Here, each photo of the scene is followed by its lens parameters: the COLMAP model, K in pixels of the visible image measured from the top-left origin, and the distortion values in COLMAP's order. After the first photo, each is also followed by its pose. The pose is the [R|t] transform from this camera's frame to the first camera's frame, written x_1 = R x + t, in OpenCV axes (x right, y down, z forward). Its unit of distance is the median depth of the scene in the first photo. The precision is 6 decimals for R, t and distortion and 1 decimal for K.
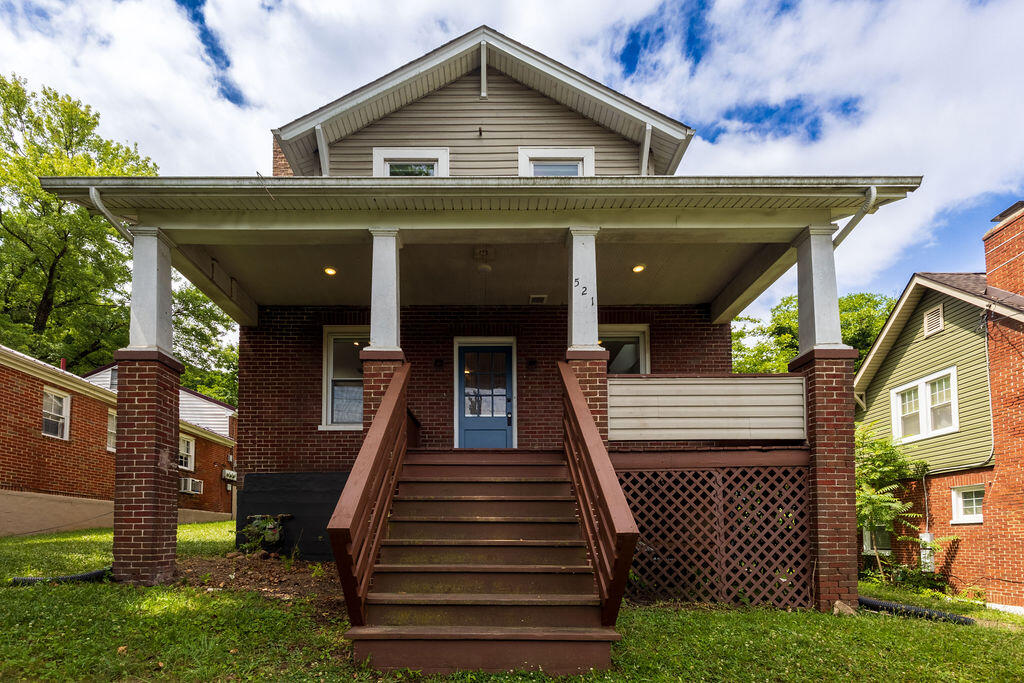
lens RADIAL K [[478.9, 0, 494.2], [0, 478.9, 517.3], [0, 0, 1]] dist [0.005409, 0.000613]
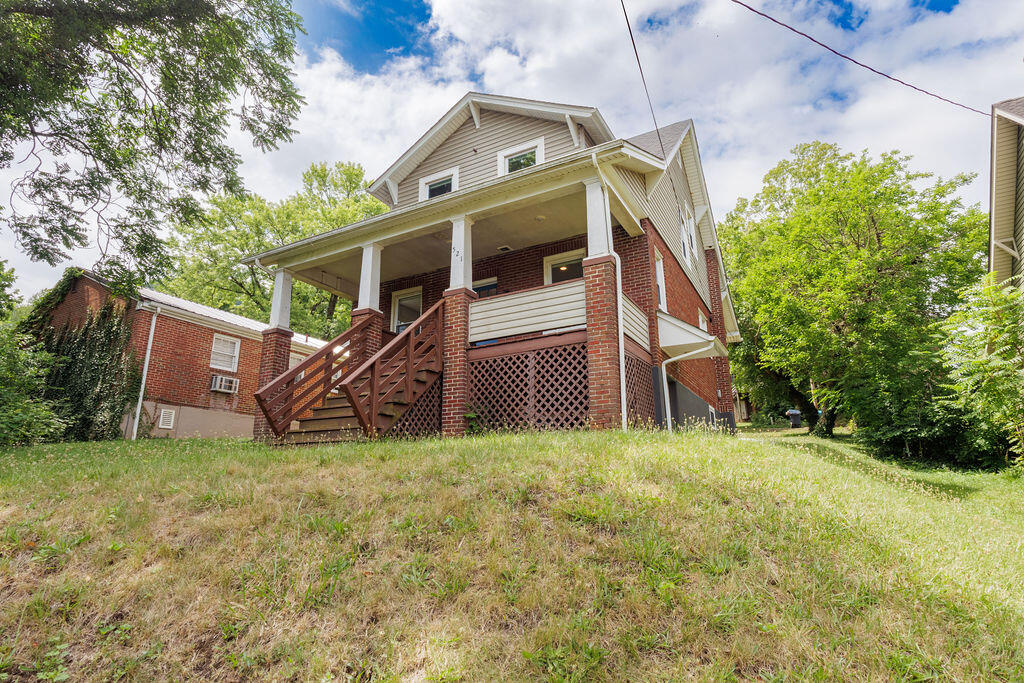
lens RADIAL K [[546.4, 0, 515.4], [0, 546.4, 339.8], [0, 0, 1]] dist [0.005235, -0.000476]
pose [[0.876043, -0.134535, -0.463086, 0.945718], [0.031720, 0.974292, -0.223045, 0.181433], [0.481188, 0.180708, 0.857789, -0.345040]]
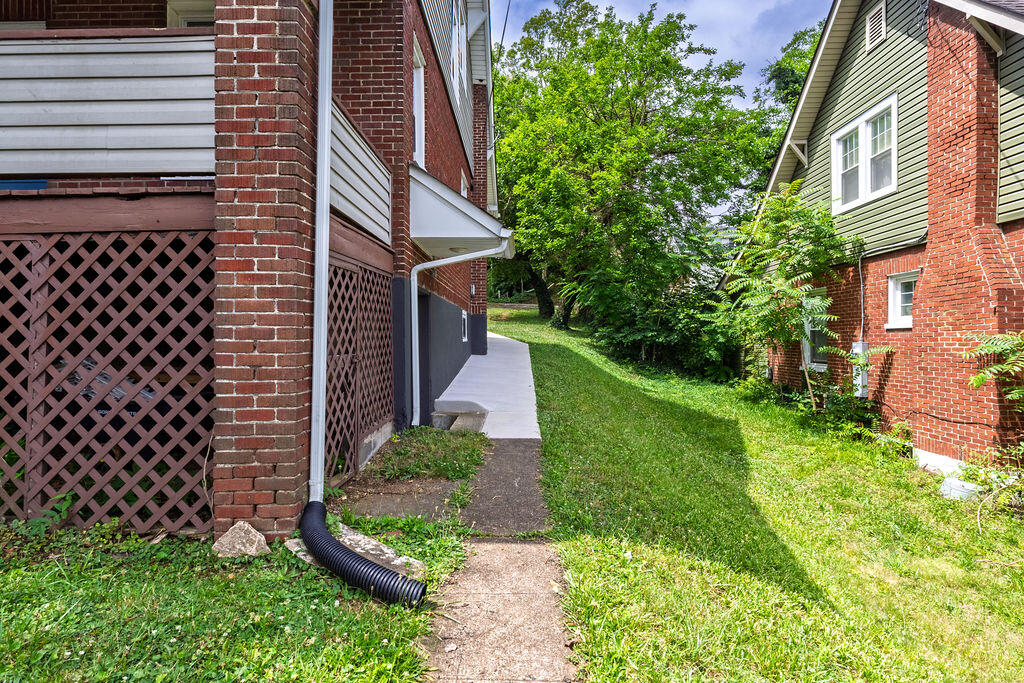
lens RADIAL K [[546.4, 0, 515.4], [0, 546.4, 339.8], [0, 0, 1]] dist [0.005235, -0.000476]
pose [[0.999910, -0.002019, -0.013277, 0.750102], [0.002685, 0.998728, 0.050341, -0.020419], [0.013159, -0.050373, 0.998644, 0.368985]]
